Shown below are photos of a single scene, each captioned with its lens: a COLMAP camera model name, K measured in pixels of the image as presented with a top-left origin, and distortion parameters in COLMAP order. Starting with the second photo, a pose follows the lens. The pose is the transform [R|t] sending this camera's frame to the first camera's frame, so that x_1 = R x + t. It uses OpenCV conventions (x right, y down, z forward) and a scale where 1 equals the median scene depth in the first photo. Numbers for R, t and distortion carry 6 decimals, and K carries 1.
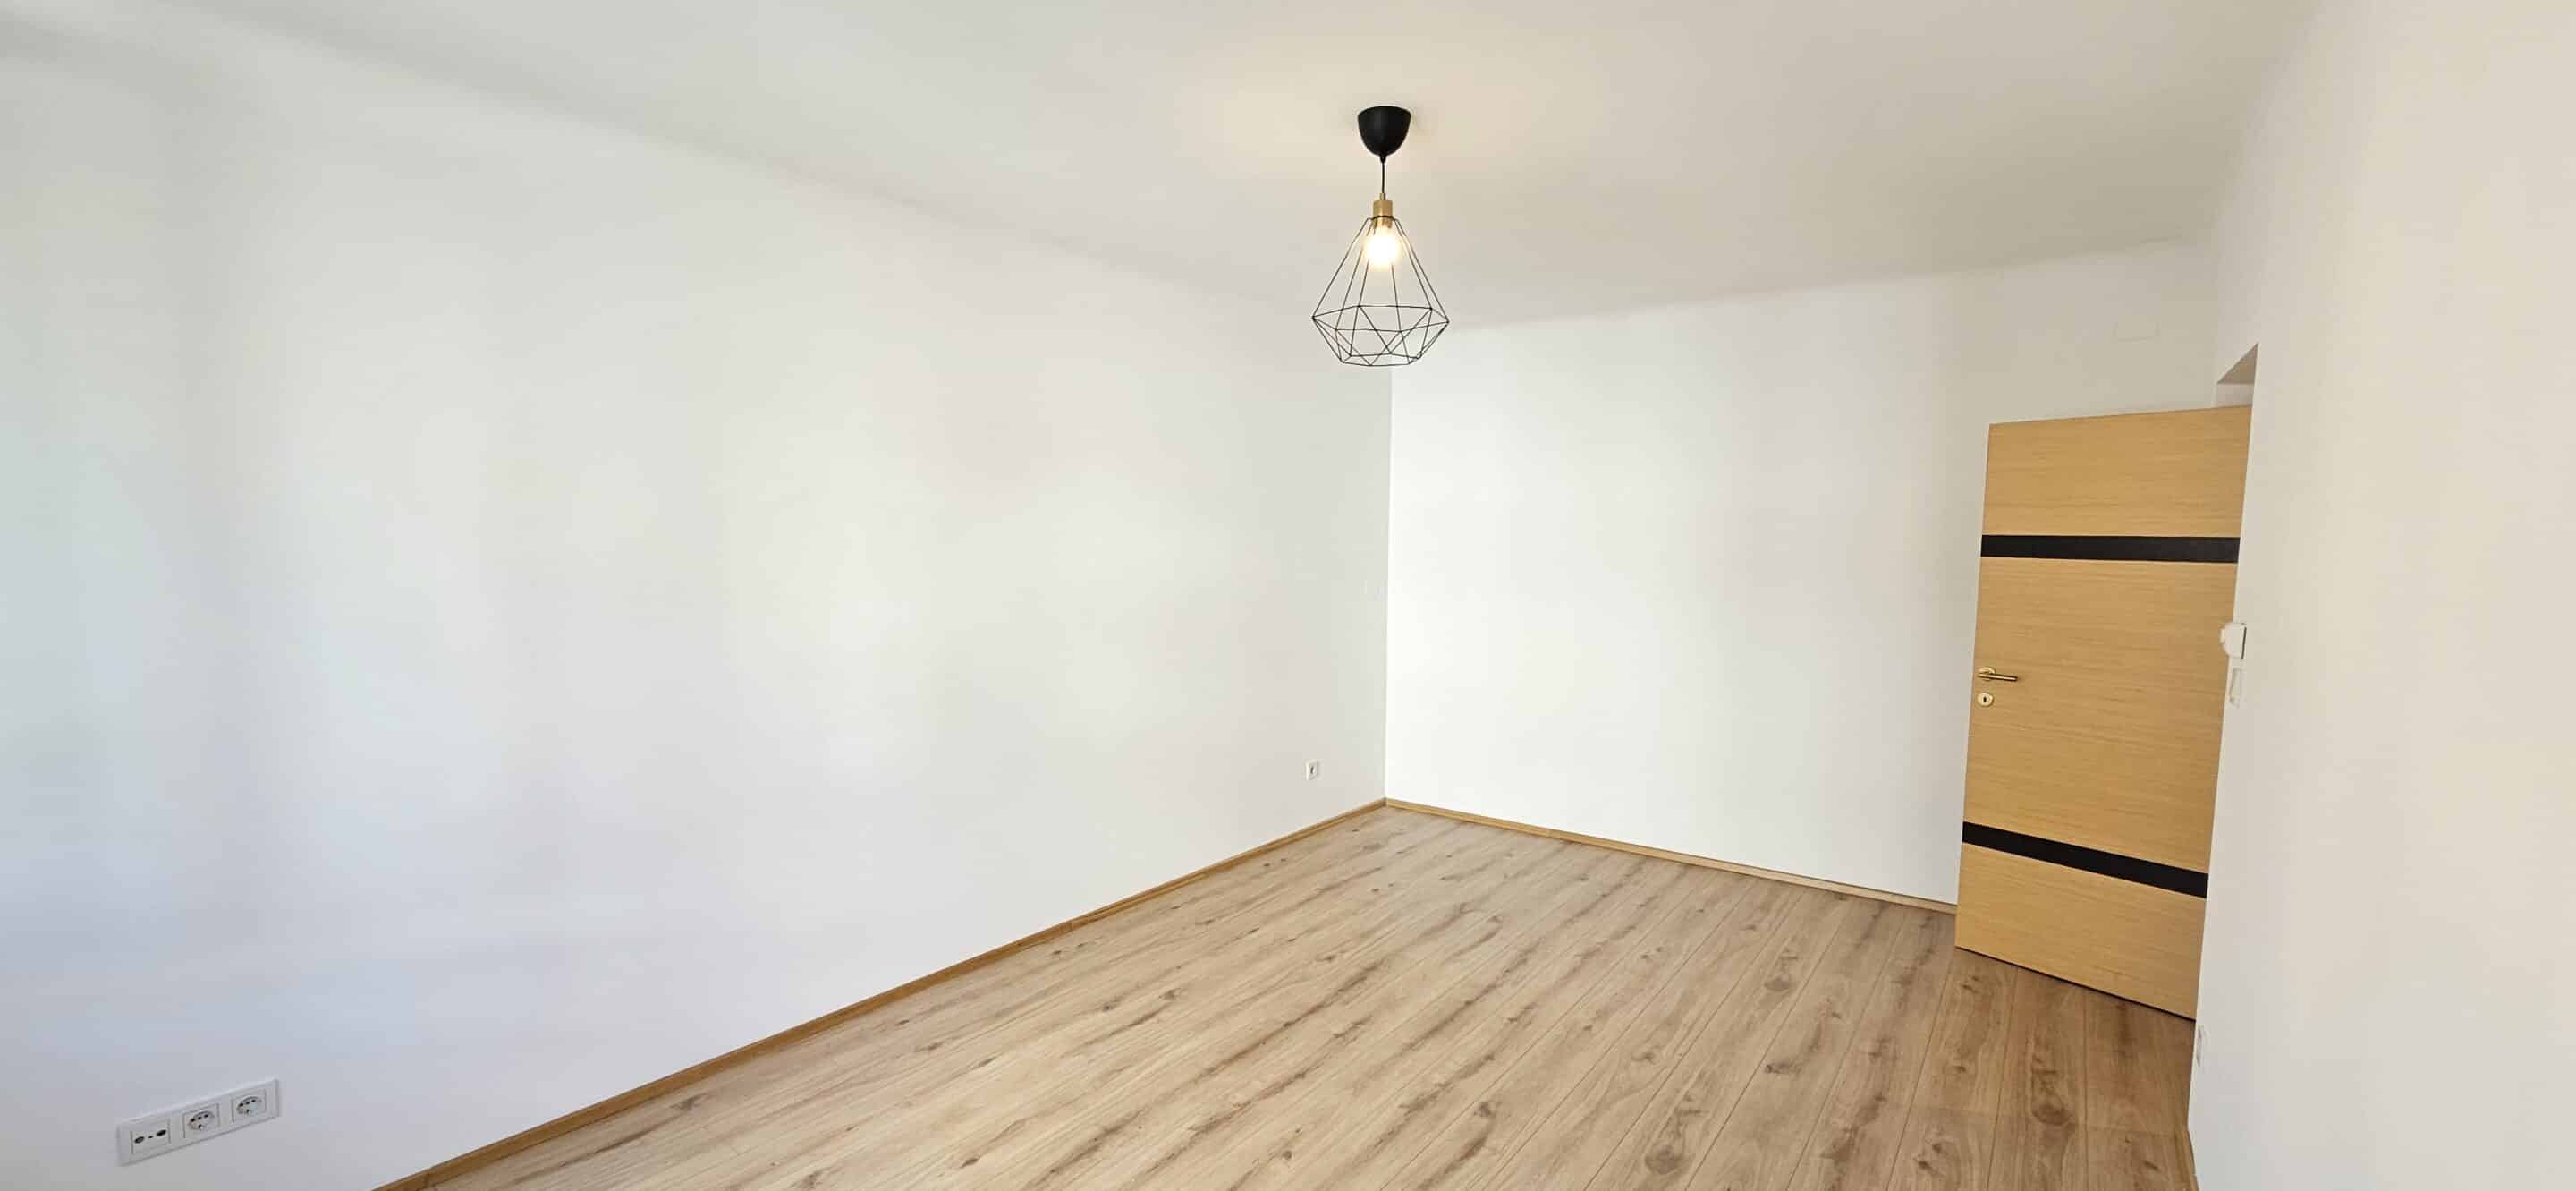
lens RADIAL K [[1056.4, 0, 1277.1], [0, 1056.4, 614.2], [0, 0, 1]] dist [0.000205, 0.000061]
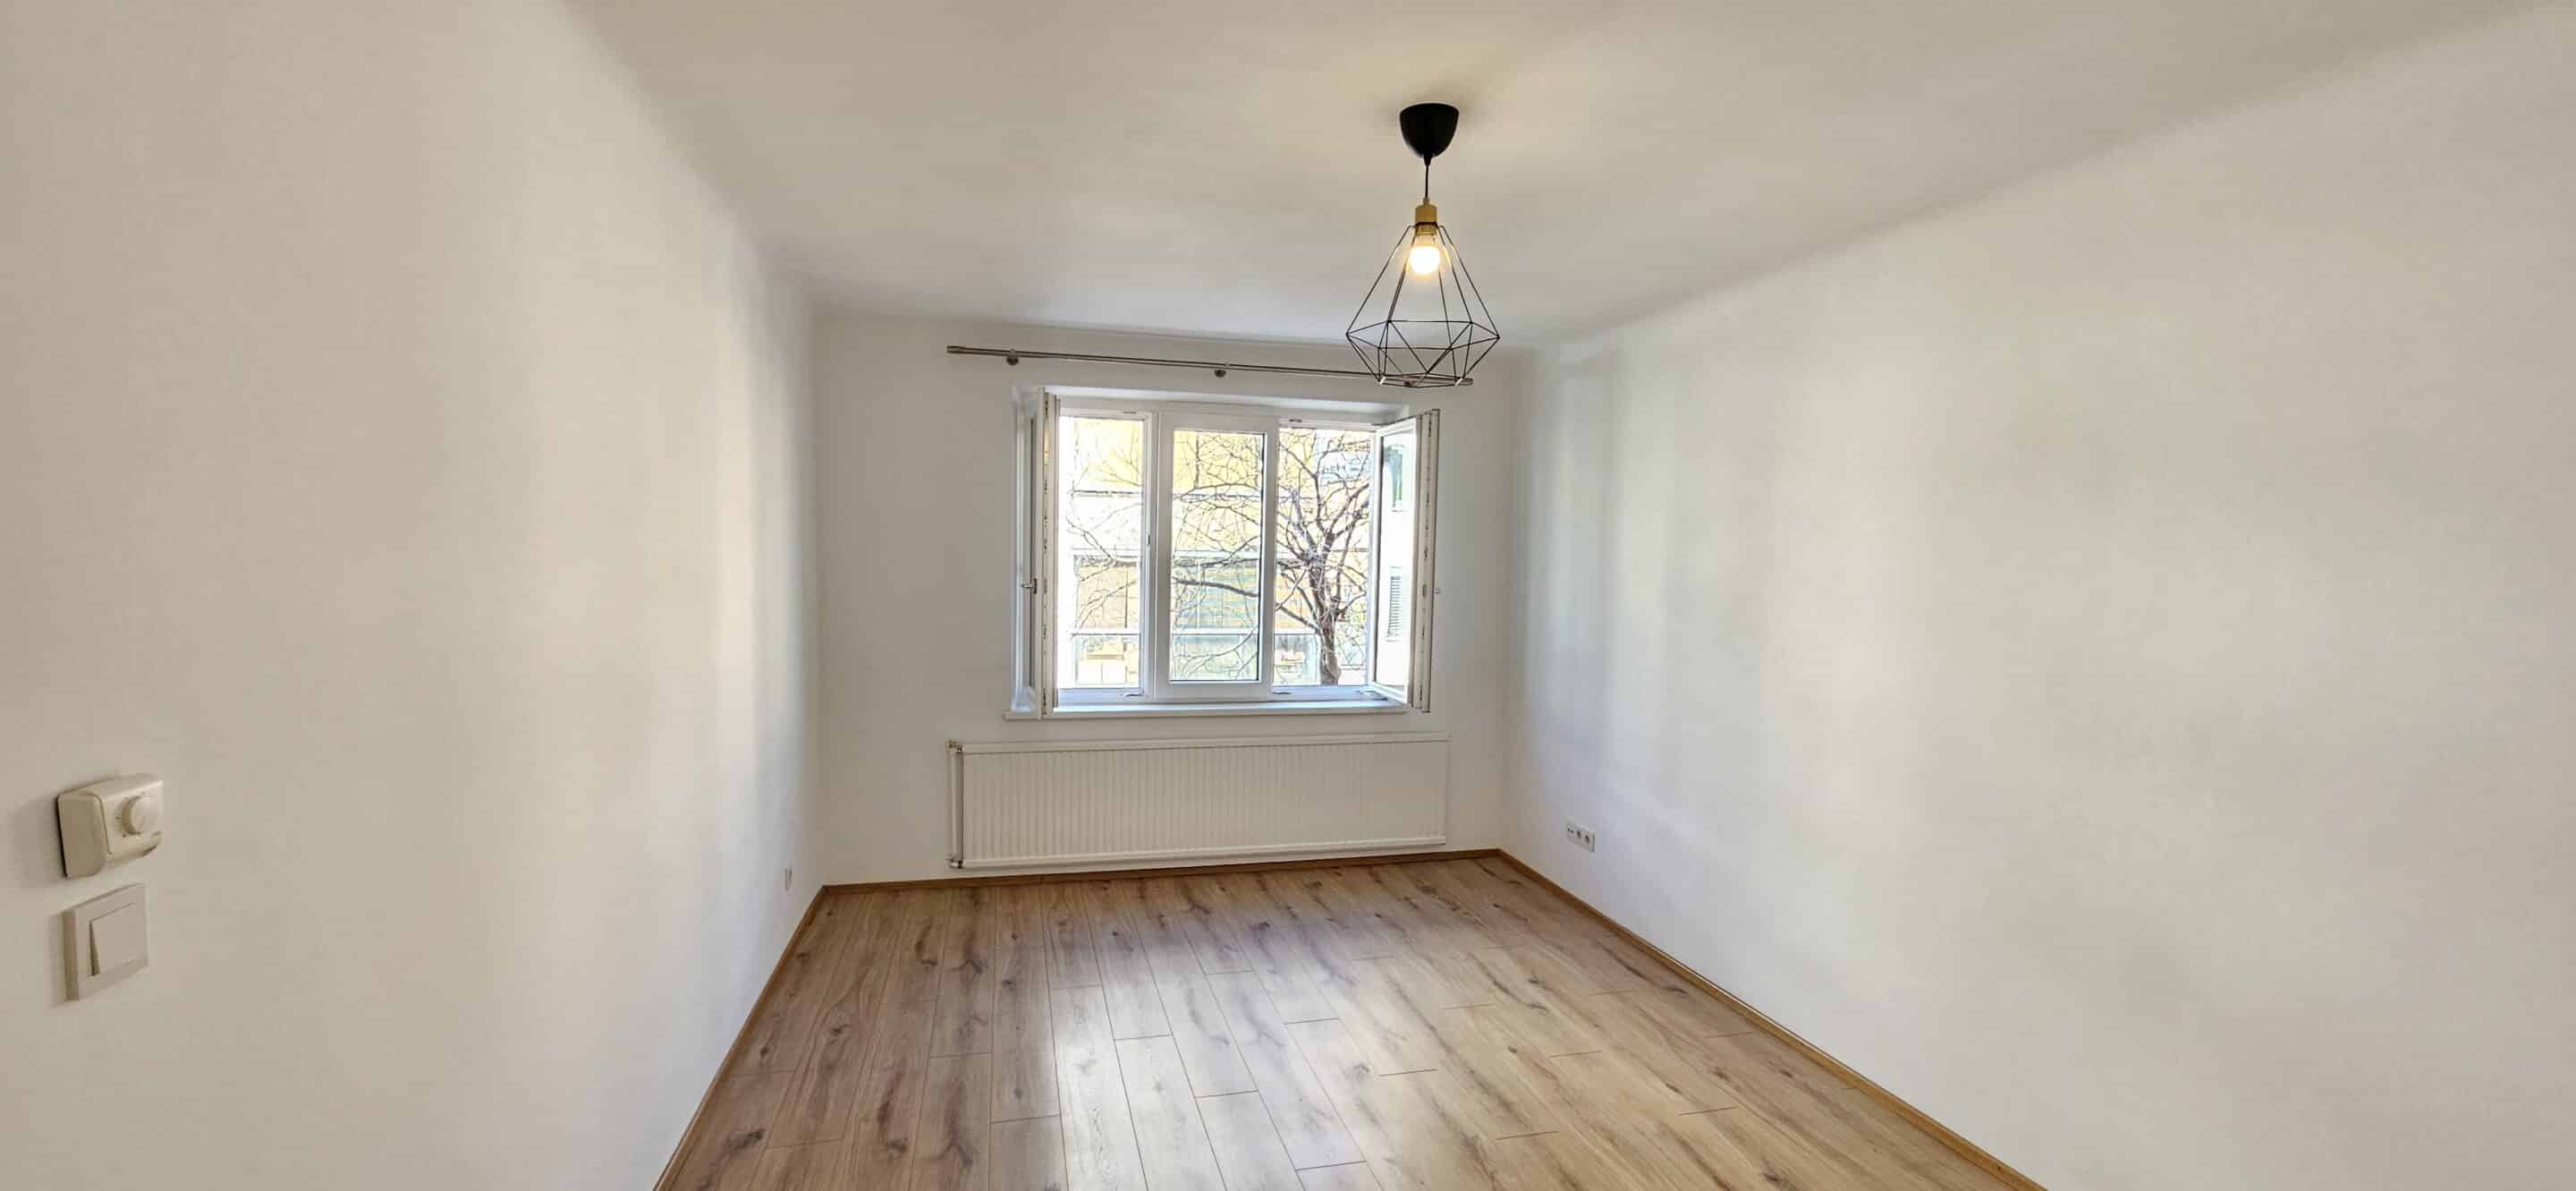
lens RADIAL K [[1056.4, 0, 1277.1], [0, 1056.4, 614.2], [0, 0, 1]] dist [0.000205, 0.000061]
pose [[-0.625726, 0.029968, -0.779467, 0.722299], [-0.088278, 0.990121, 0.108933, -0.110658], [0.775032, 0.136972, -0.616899, 1.203110]]
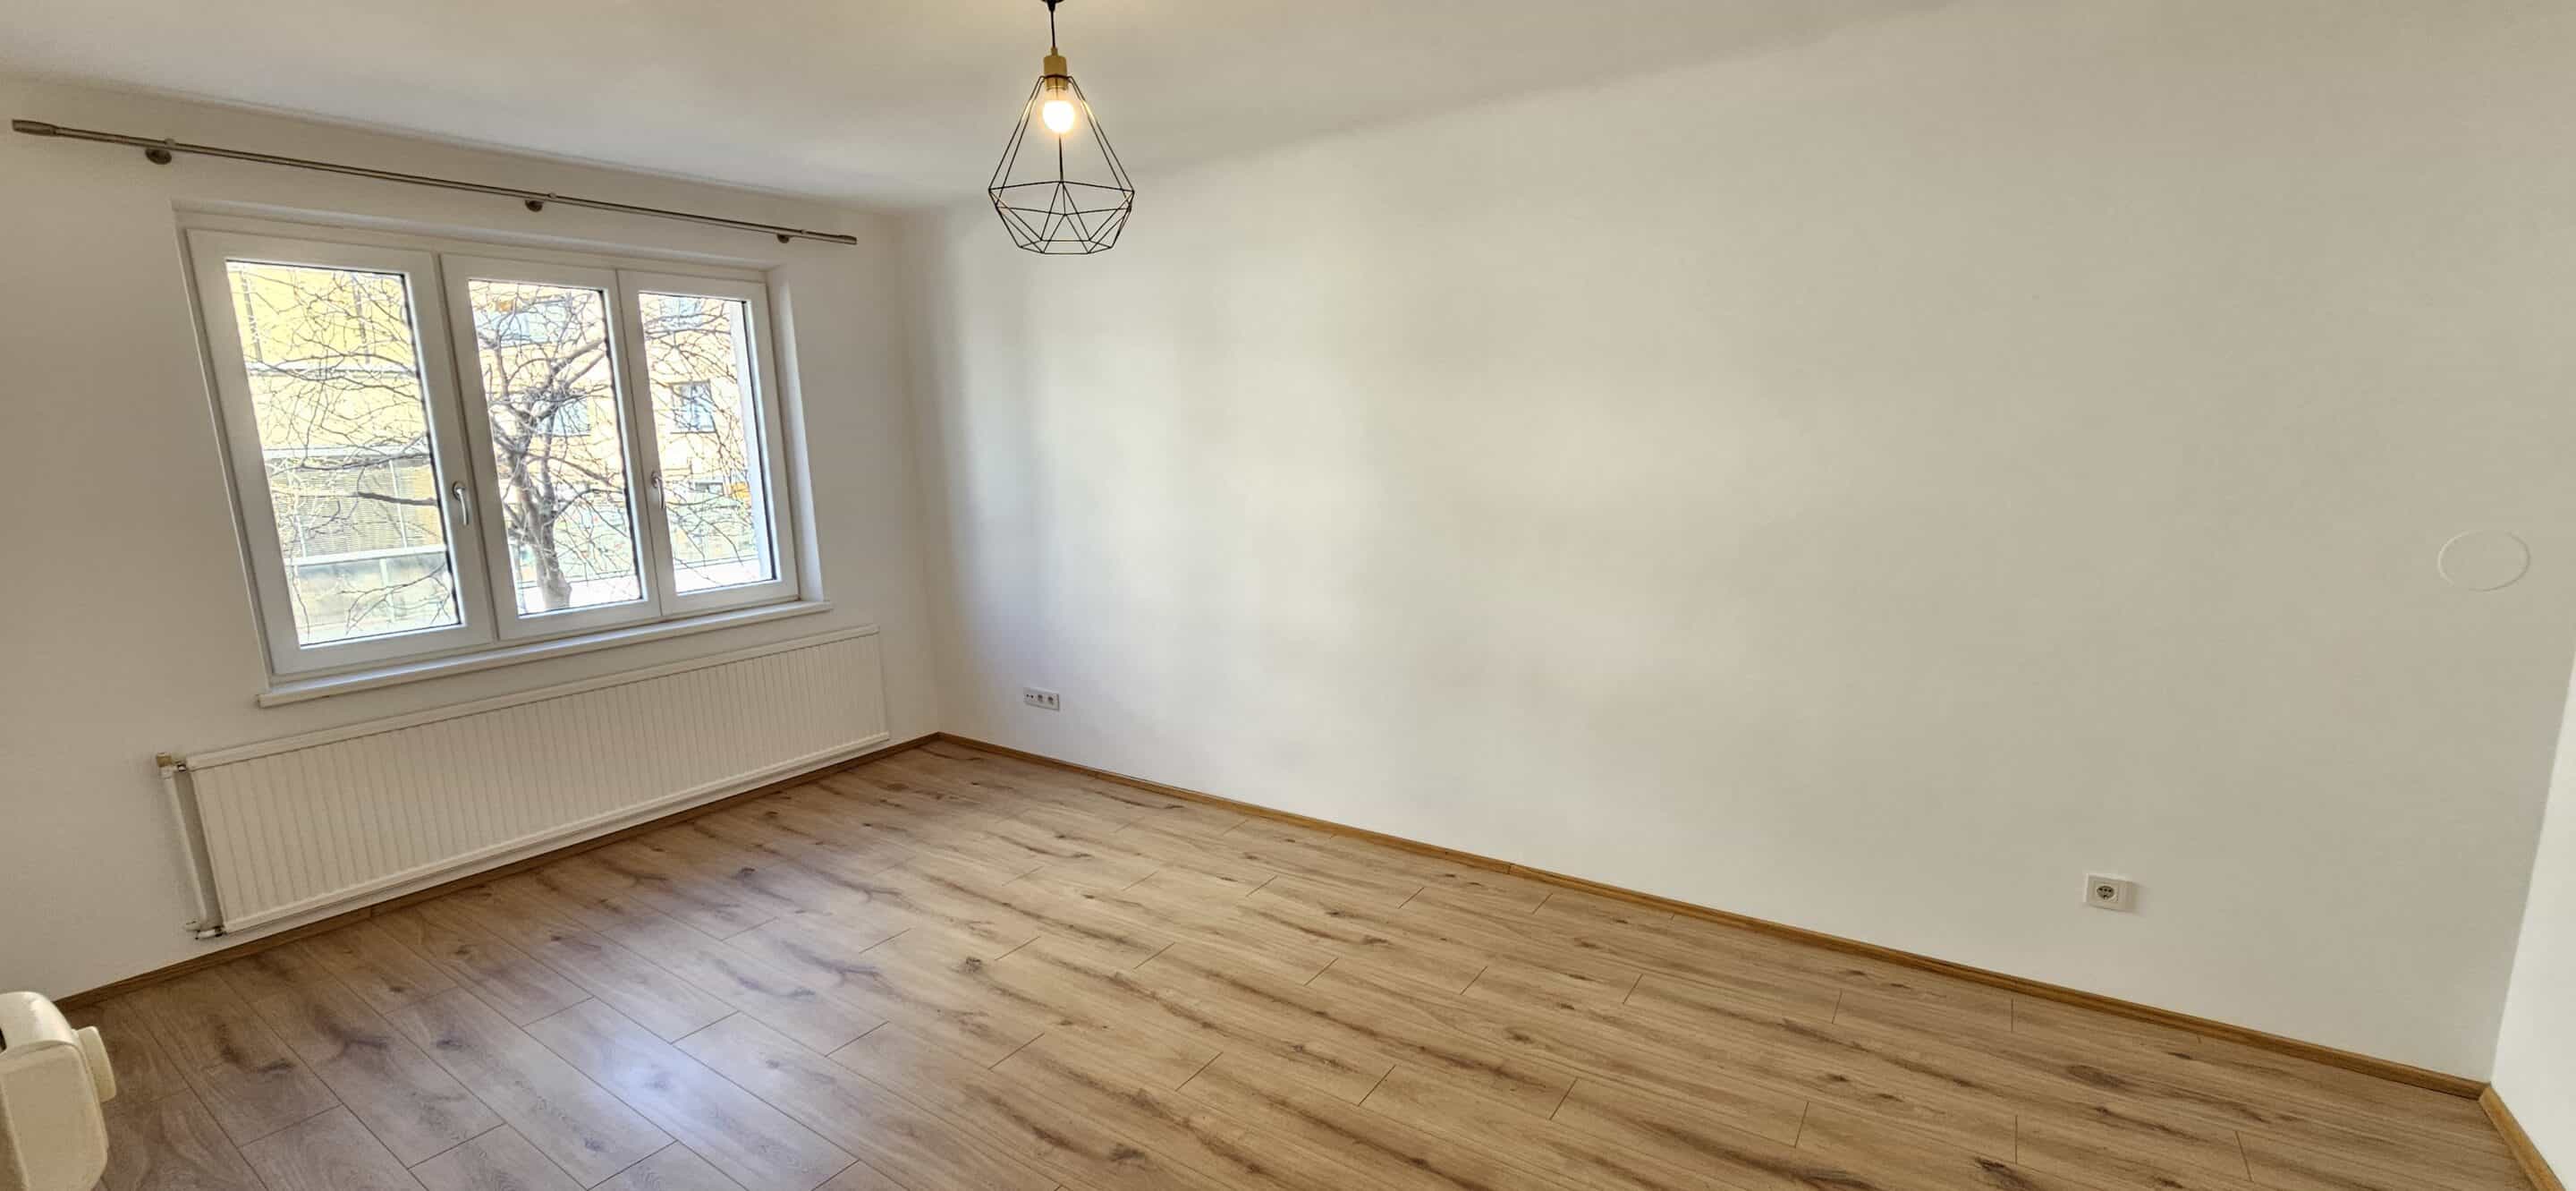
lens RADIAL K [[1056.4, 0, 1277.1], [0, 1056.4, 614.2], [0, 0, 1]] dist [0.000205, 0.000061]
pose [[0.043426, 0.173035, -0.983958, 0.831407], [-0.059109, 0.983607, 0.170365, -0.086340], [0.997307, 0.050762, 0.052942, 0.921163]]
